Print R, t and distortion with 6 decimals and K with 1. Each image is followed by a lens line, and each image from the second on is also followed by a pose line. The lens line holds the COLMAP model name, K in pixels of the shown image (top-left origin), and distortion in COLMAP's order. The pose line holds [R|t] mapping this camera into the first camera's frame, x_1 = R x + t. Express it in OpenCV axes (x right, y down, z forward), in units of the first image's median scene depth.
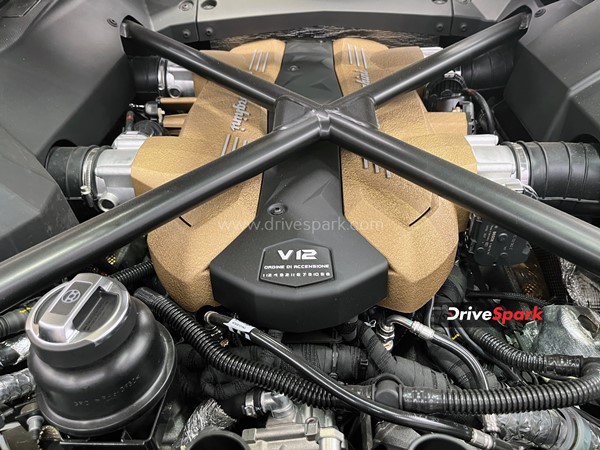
lens RADIAL K [[448.5, 0, 300.0], [0, 448.5, 225.0], [0, 0, 1]] dist [0.001935, 0.000790]
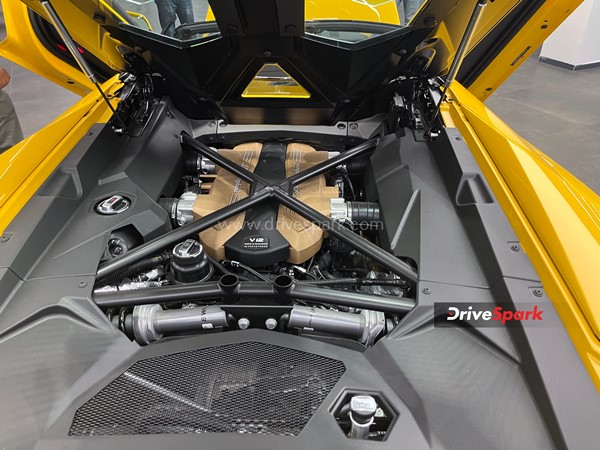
lens RADIAL K [[448.5, 0, 300.0], [0, 448.5, 225.0], [0, 0, 1]] dist [0.001935, 0.000790]
pose [[0.999477, 0.027657, 0.016731, 0.163535], [-0.025936, 0.995086, -0.095559, 0.176961], [-0.019292, 0.095075, 0.995283, -1.369349]]
